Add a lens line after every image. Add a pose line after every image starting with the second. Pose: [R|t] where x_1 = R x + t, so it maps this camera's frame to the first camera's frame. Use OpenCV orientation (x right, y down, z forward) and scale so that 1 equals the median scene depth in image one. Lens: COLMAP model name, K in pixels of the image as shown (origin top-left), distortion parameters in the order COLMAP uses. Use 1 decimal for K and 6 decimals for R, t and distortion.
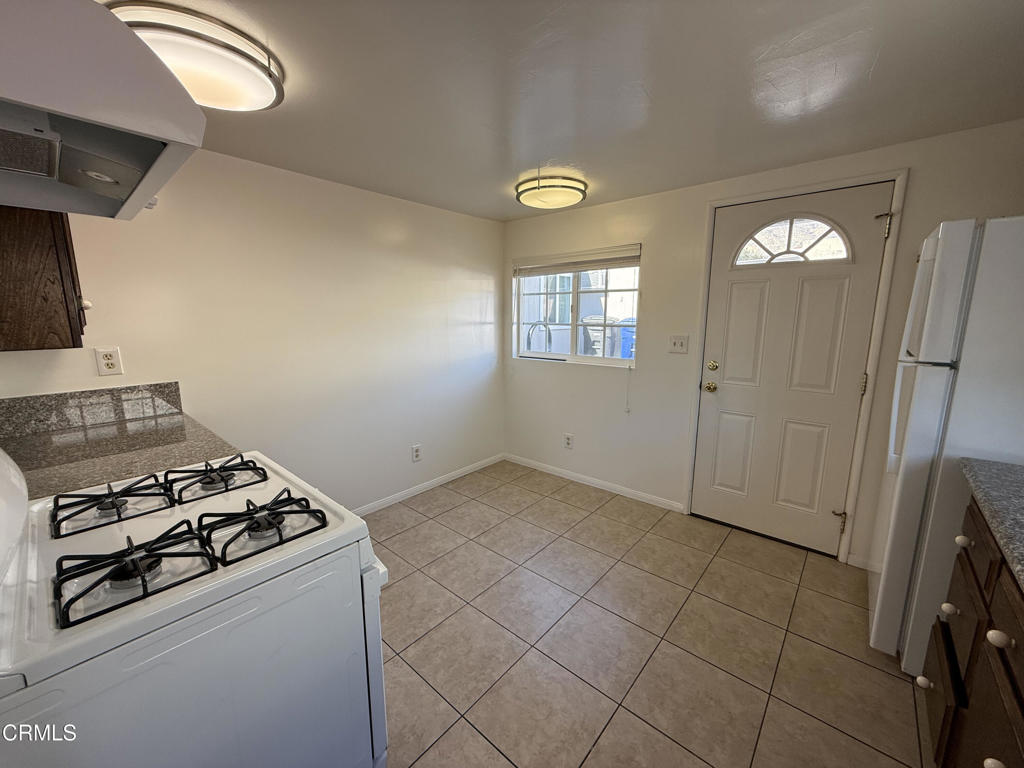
lens RADIAL K [[407.1, 0, 508.4], [0, 407.1, 383.7], [0, 0, 1]] dist [-0.000333, -0.000013]
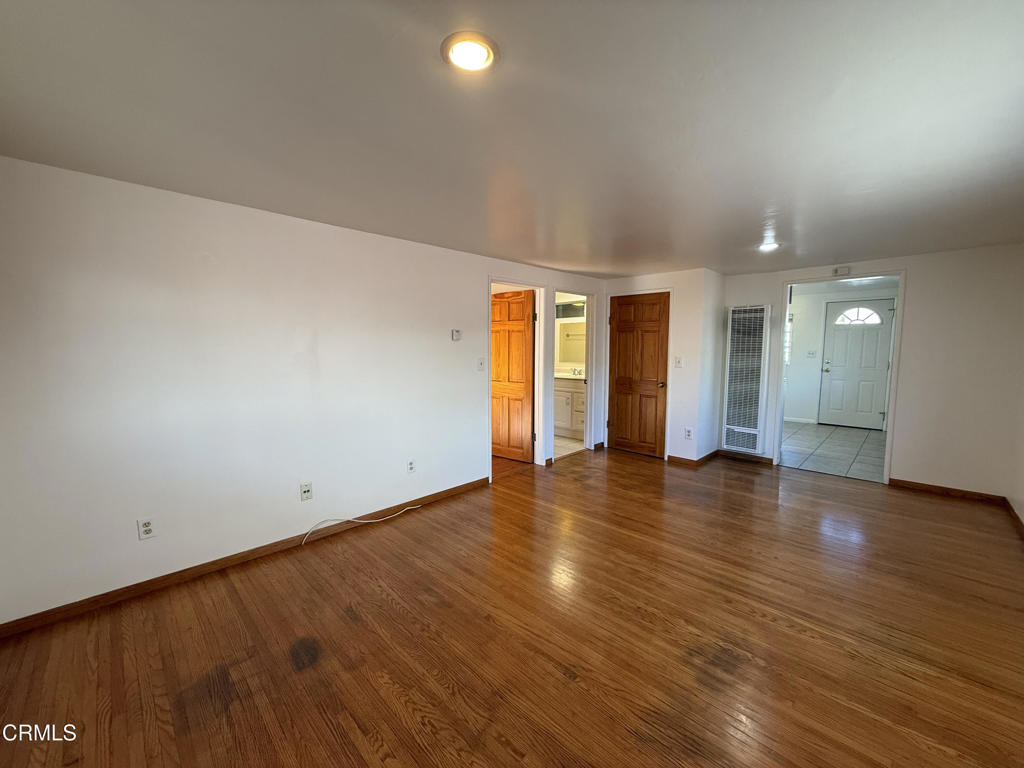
lens RADIAL K [[407.1, 0, 508.4], [0, 407.1, 383.7], [0, 0, 1]] dist [-0.000333, -0.000013]
pose [[0.997837, 0.008782, -0.065153, -1.548437], [-0.013785, 0.996956, -0.076741, 0.368779], [0.064281, 0.077474, 0.994920, -1.936807]]
